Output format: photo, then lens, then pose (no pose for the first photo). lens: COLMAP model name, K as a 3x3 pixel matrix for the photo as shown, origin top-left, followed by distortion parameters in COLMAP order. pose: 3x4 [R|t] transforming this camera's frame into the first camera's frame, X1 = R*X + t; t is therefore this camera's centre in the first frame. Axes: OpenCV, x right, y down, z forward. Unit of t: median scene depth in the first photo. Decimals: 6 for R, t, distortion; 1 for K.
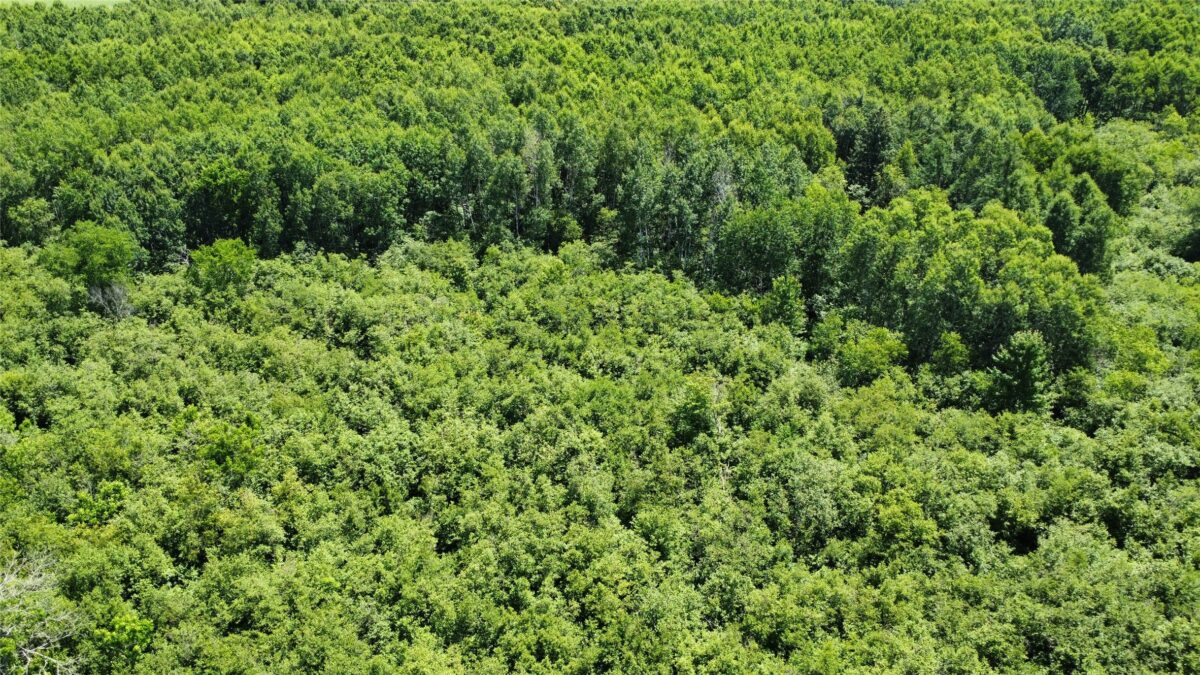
lens RADIAL K [[909.9, 0, 601.8], [0, 909.9, 330.8], [0, 0, 1]] dist [0.014468, -0.010598]
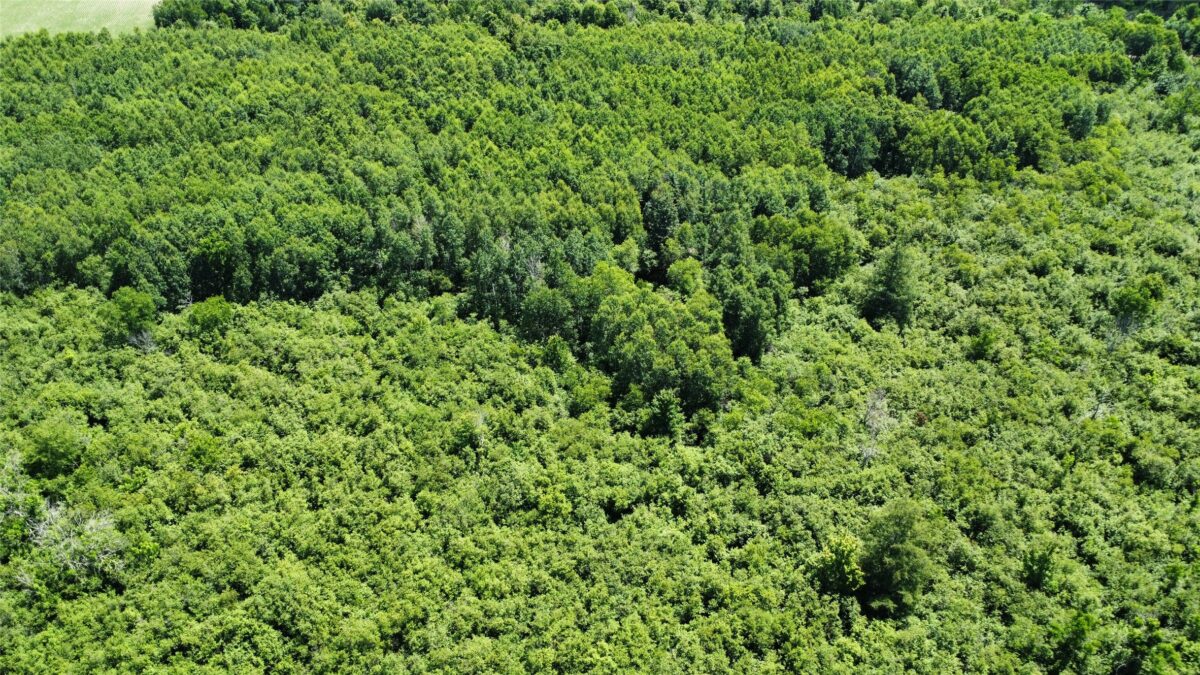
lens RADIAL K [[909.9, 0, 606.4], [0, 909.9, 328.8], [0, 0, 1]] dist [0.014468, -0.010598]
pose [[0.998706, 0.028499, -0.042129, 0.383207], [-0.023686, 0.993581, 0.110614, -0.270666], [0.045010, -0.109473, 0.992970, -0.618480]]
